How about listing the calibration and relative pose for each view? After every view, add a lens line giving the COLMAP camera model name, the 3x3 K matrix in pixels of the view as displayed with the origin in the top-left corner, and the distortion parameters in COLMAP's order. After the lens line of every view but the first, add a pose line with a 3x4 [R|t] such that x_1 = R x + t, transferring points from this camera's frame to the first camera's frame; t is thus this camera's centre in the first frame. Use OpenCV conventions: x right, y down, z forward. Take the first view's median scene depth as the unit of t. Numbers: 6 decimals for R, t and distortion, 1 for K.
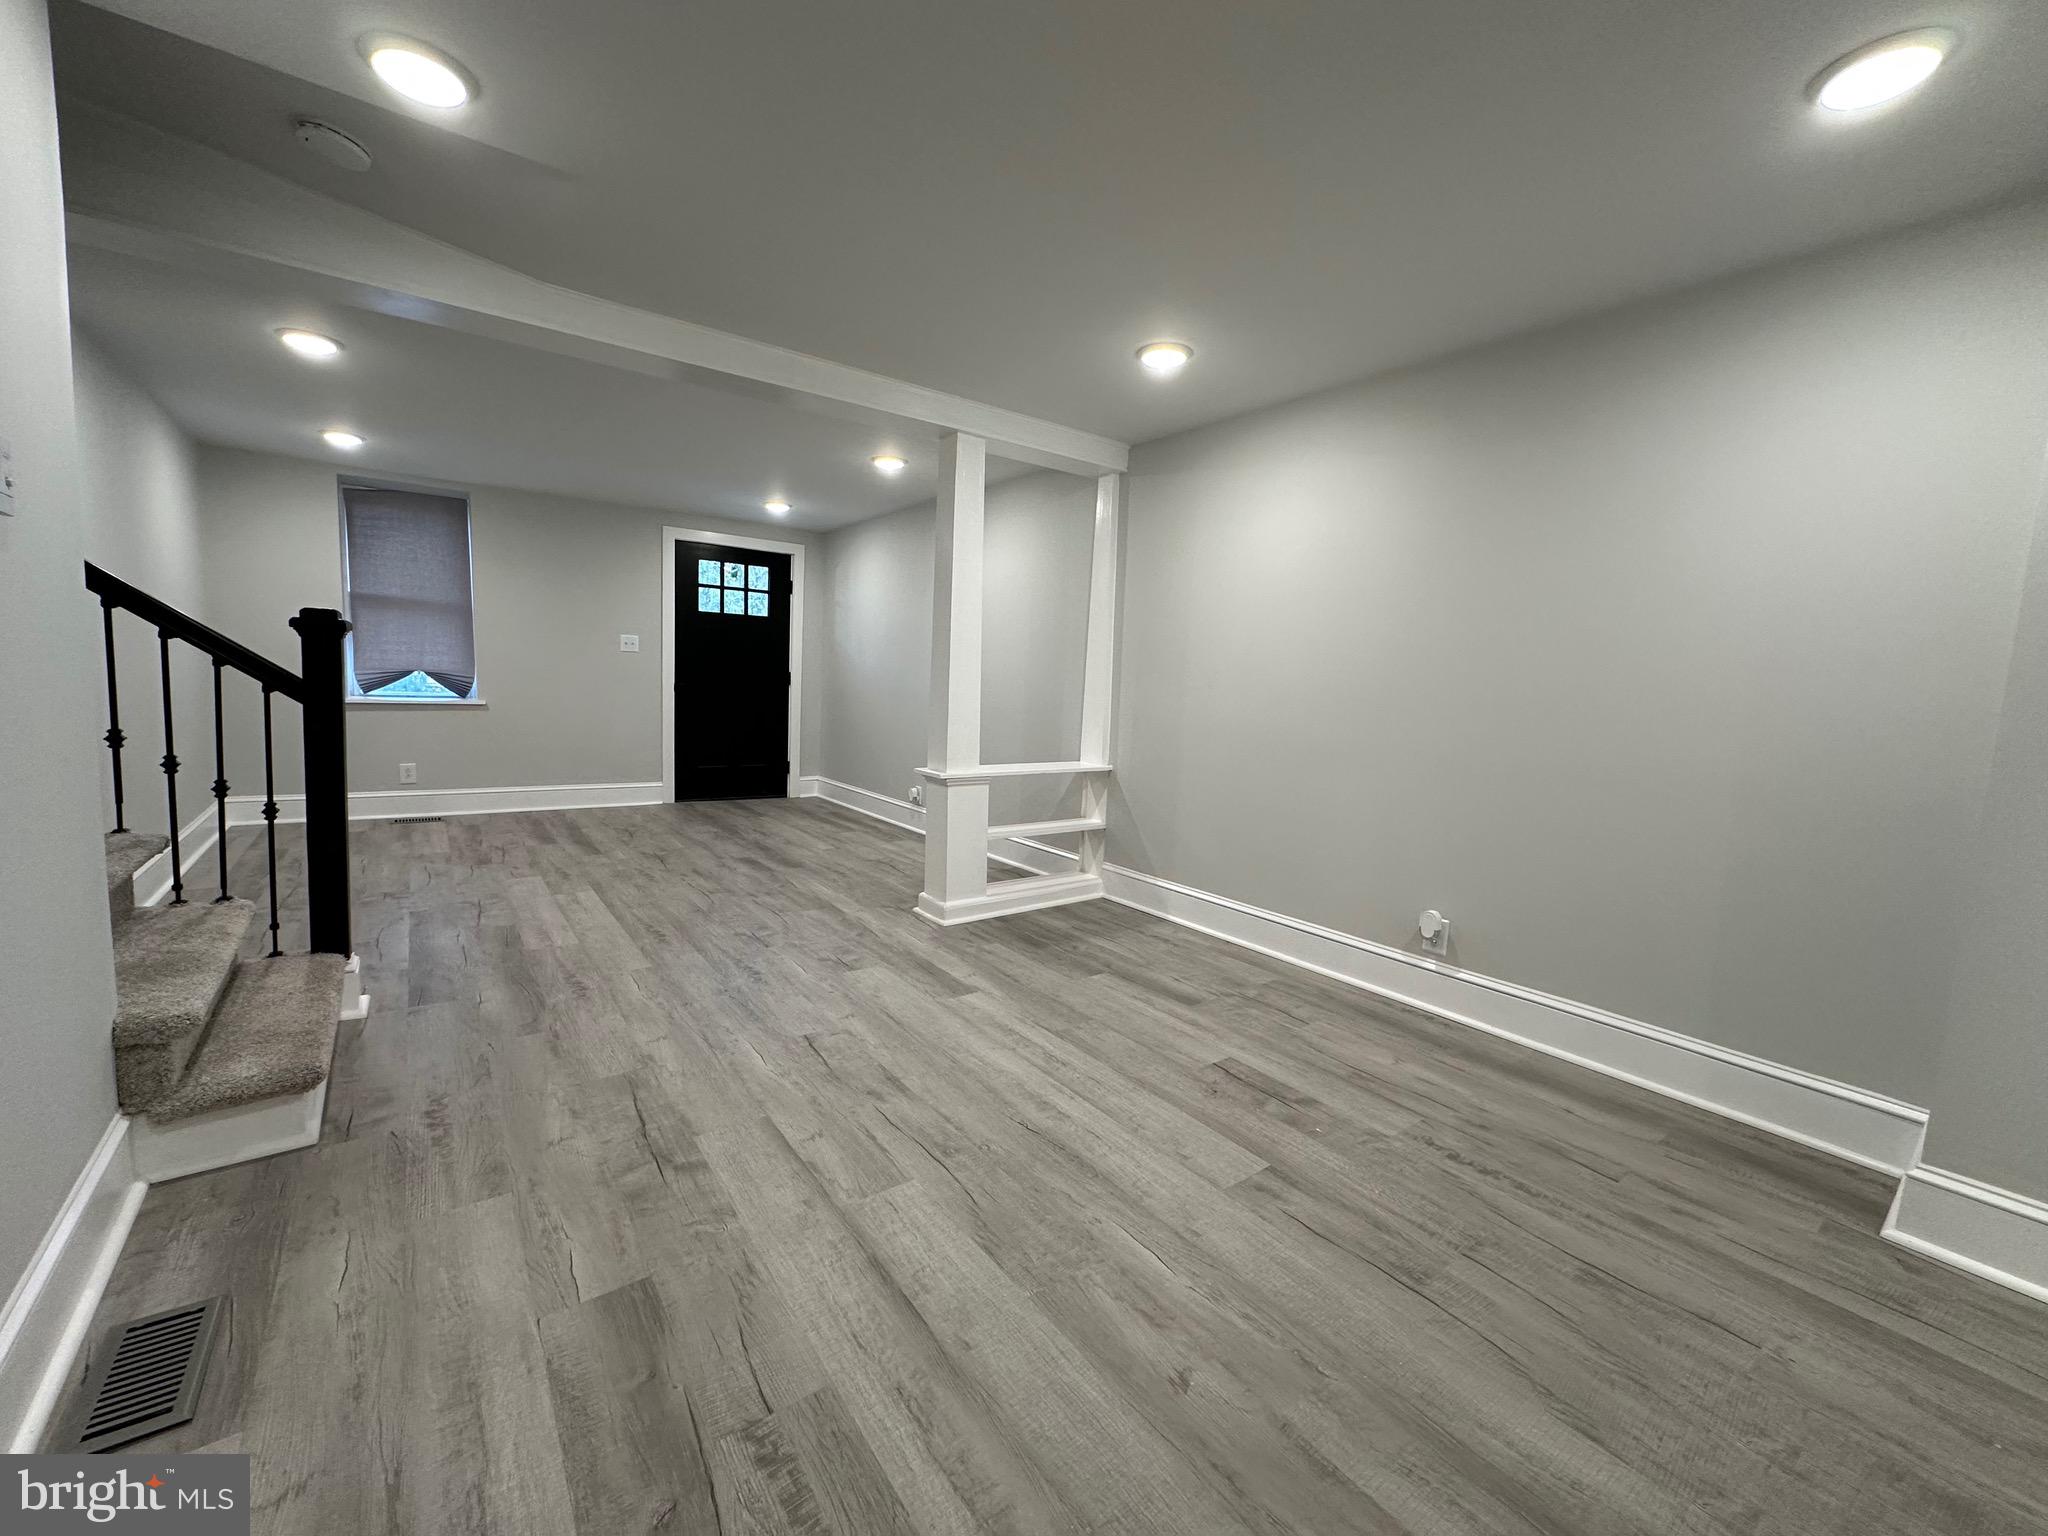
lens RADIAL K [[812.1, 0, 1024.0], [0, 812.1, 768.0], [0, 0, 1]] dist [-0.001407, 0.000409]
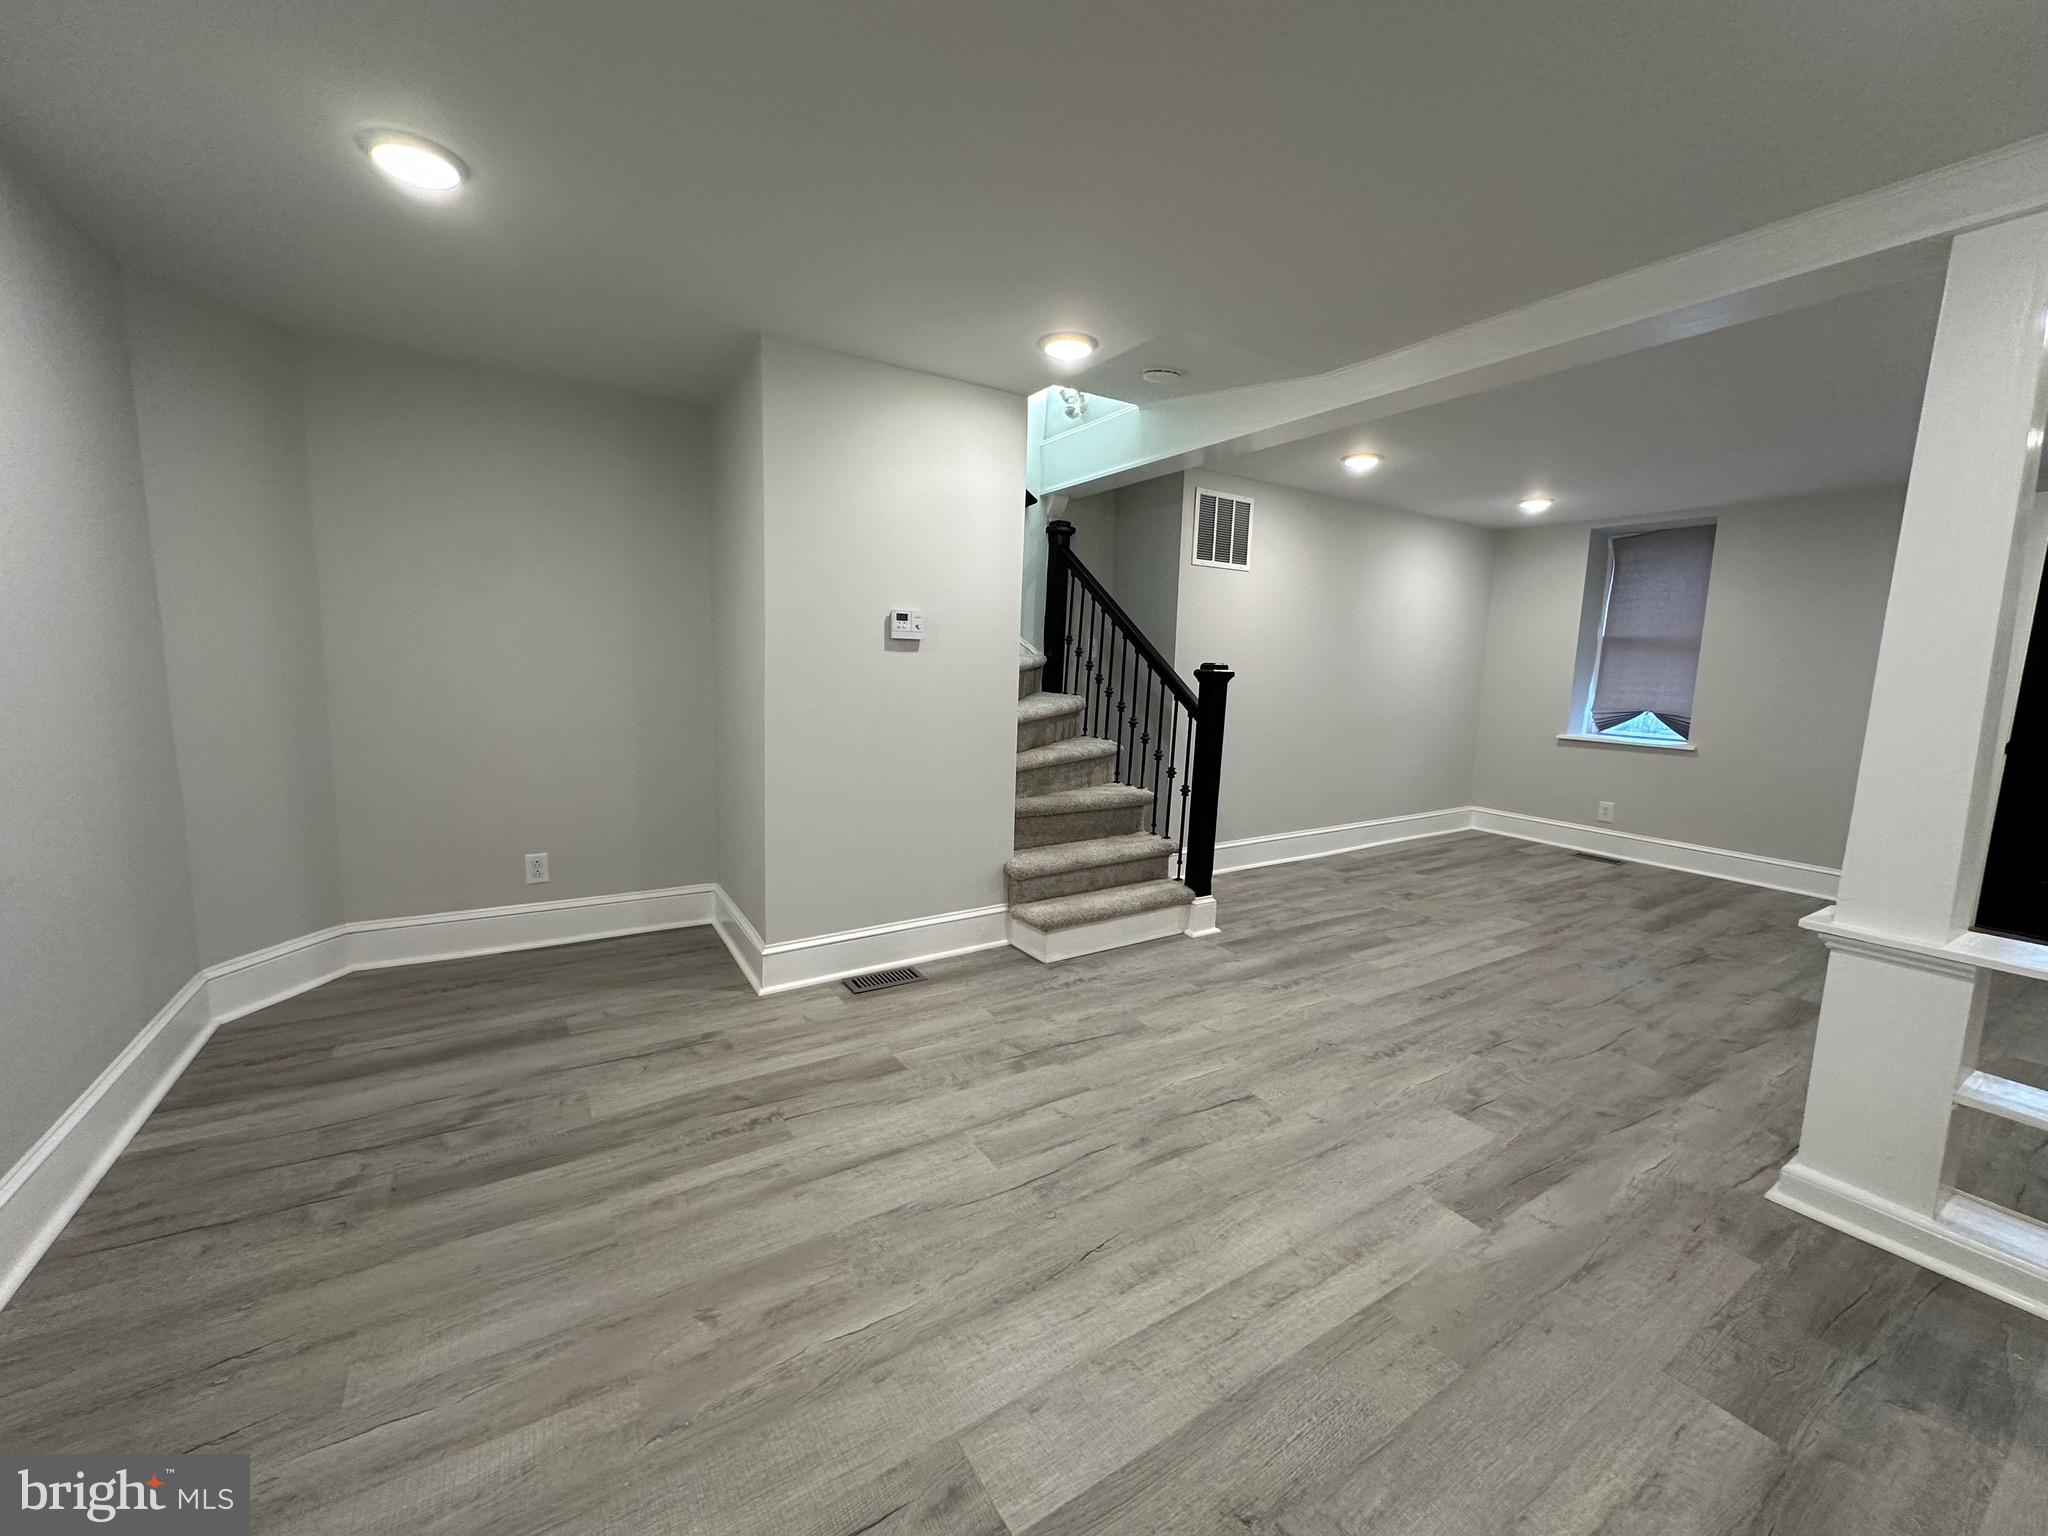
lens RADIAL K [[812.1, 0, 1024.0], [0, 812.1, 768.0], [0, 0, 1]] dist [-0.001407, 0.000409]
pose [[-0.074230, 0.091520, -0.993033, 0.724637], [-0.141464, 0.984744, 0.101330, -0.114951], [0.987156, 0.148001, -0.060151, 0.819973]]
